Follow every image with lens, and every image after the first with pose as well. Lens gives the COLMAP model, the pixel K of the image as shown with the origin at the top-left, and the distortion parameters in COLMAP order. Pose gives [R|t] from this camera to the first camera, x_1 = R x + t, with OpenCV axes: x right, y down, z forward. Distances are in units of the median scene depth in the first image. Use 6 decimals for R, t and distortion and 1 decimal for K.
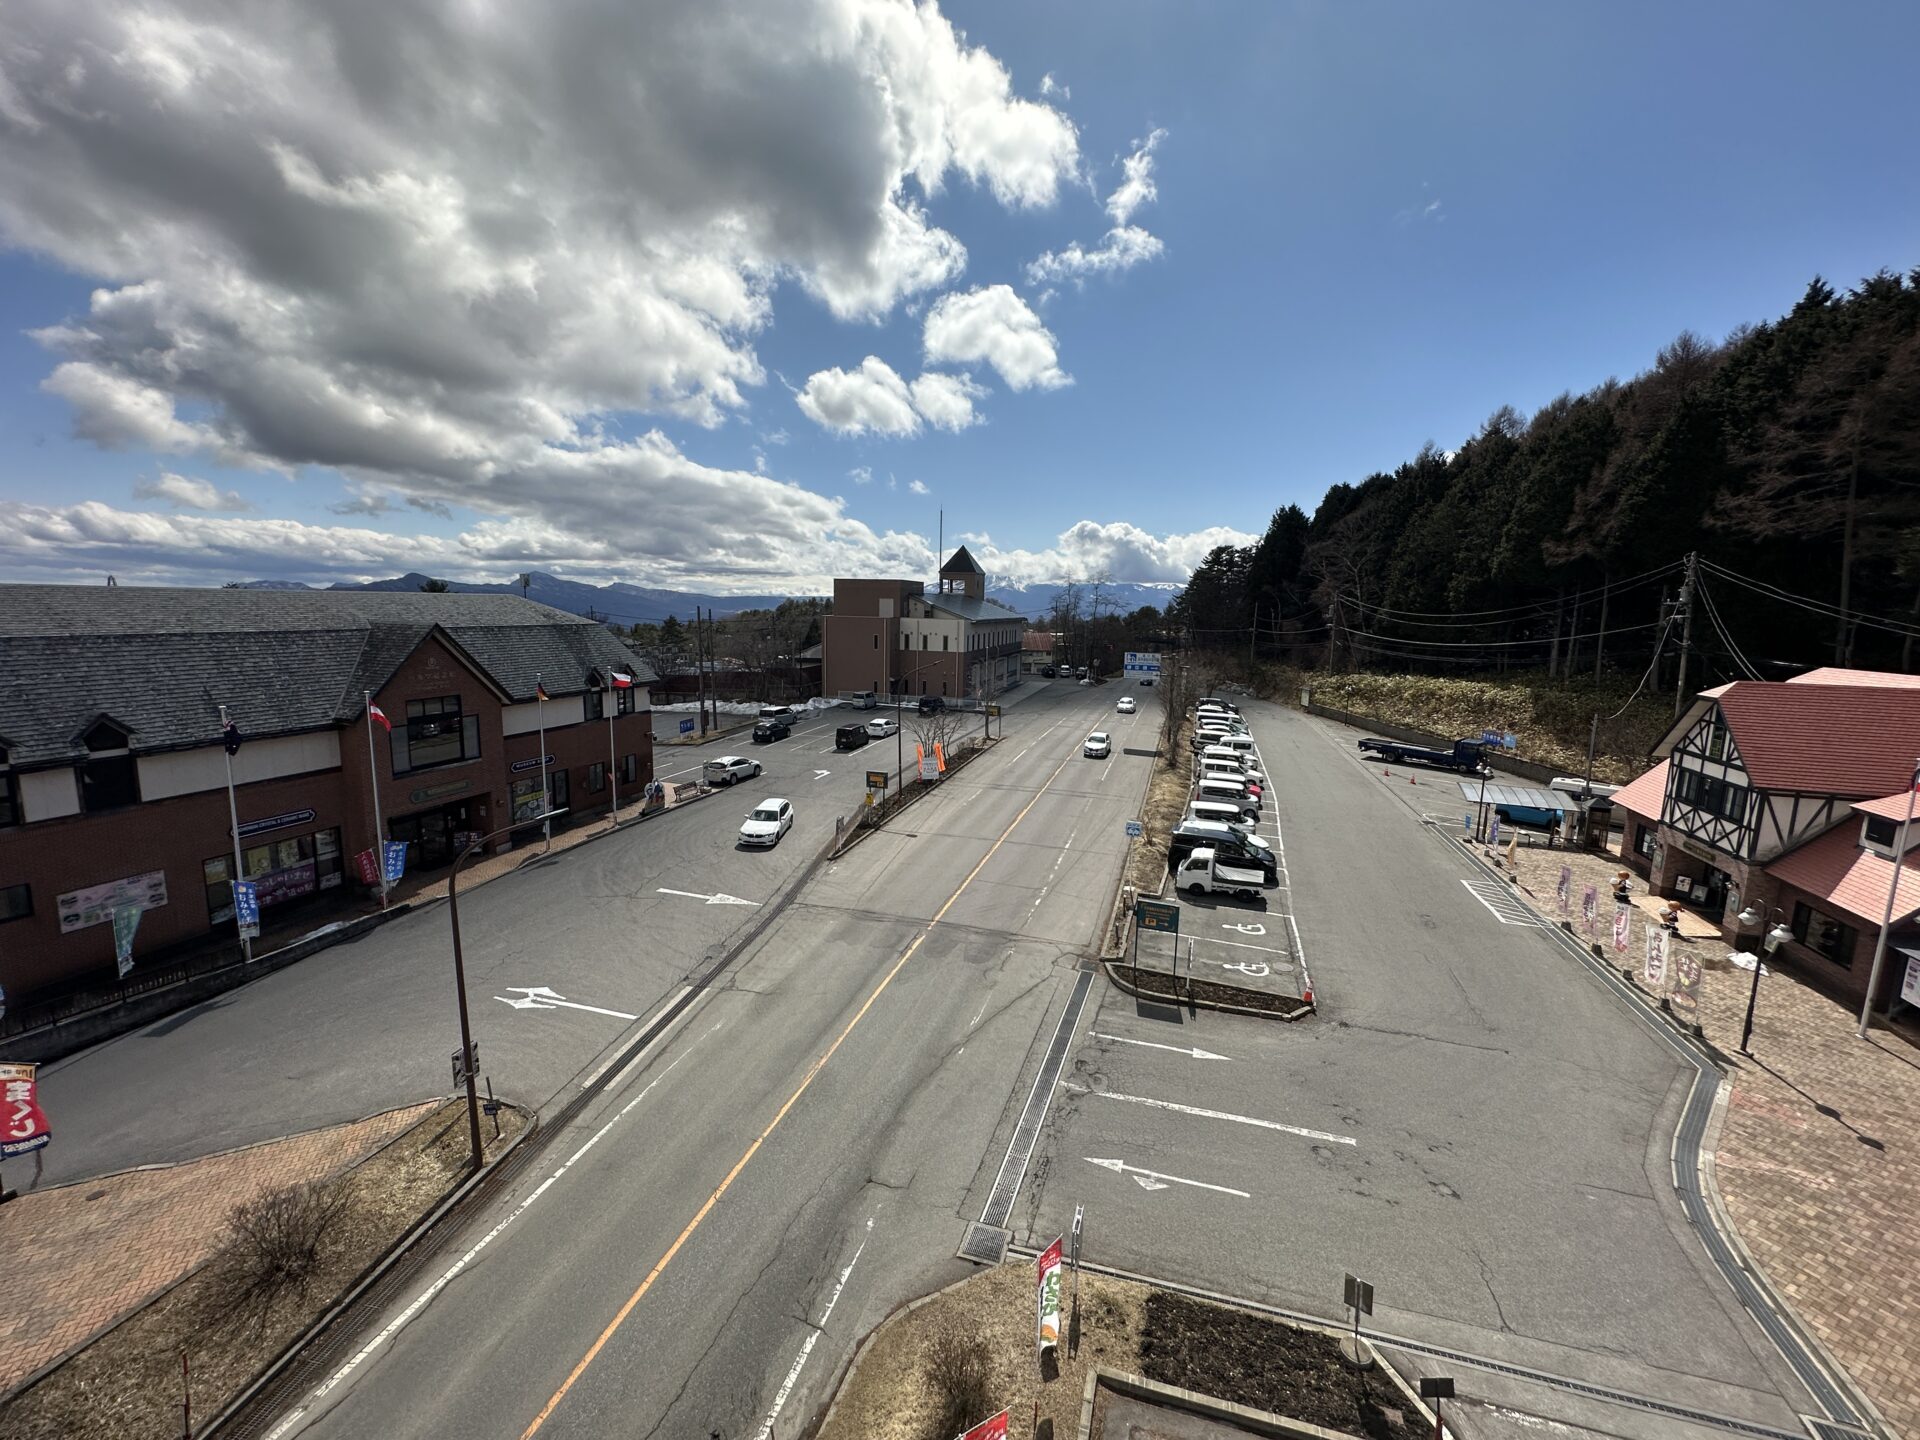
lens RADIAL K [[769.6, 0, 961.0], [0, 769.6, 727.8], [0, 0, 1]] dist [-0.002787, 0.000542]
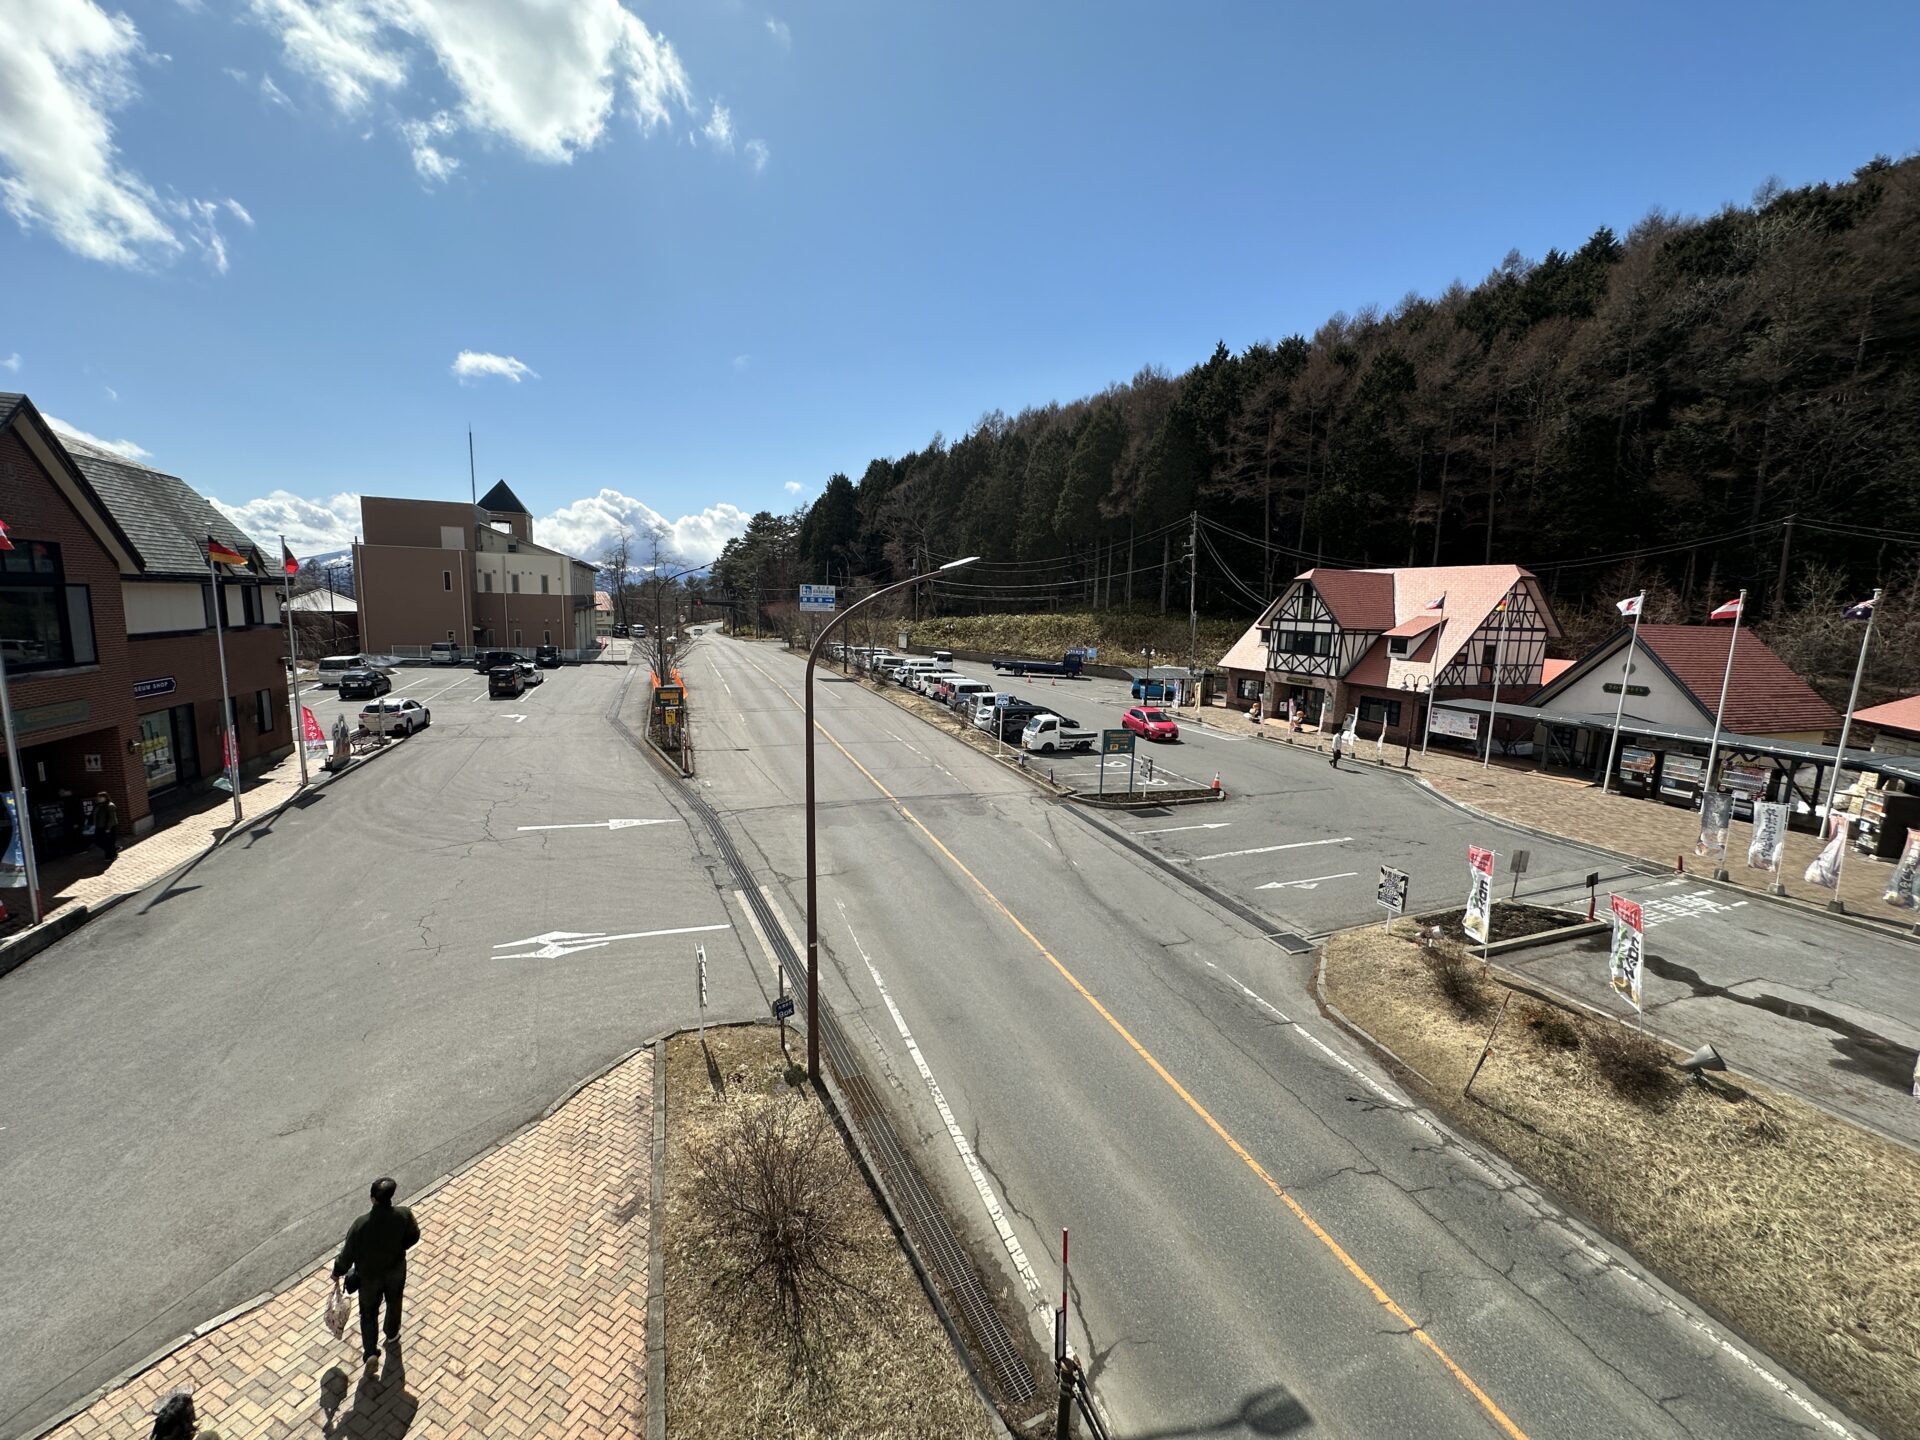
lens RADIAL K [[769.6, 0, 948.1], [0, 769.6, 732.5], [0, 0, 1]] dist [-0.002787, 0.000542]
pose [[0.787724, -0.095164, 0.608634, -0.554921], [0.083766, 0.995366, 0.047218, 0.132231], [-0.610307, 0.013788, 0.792045, 0.201788]]
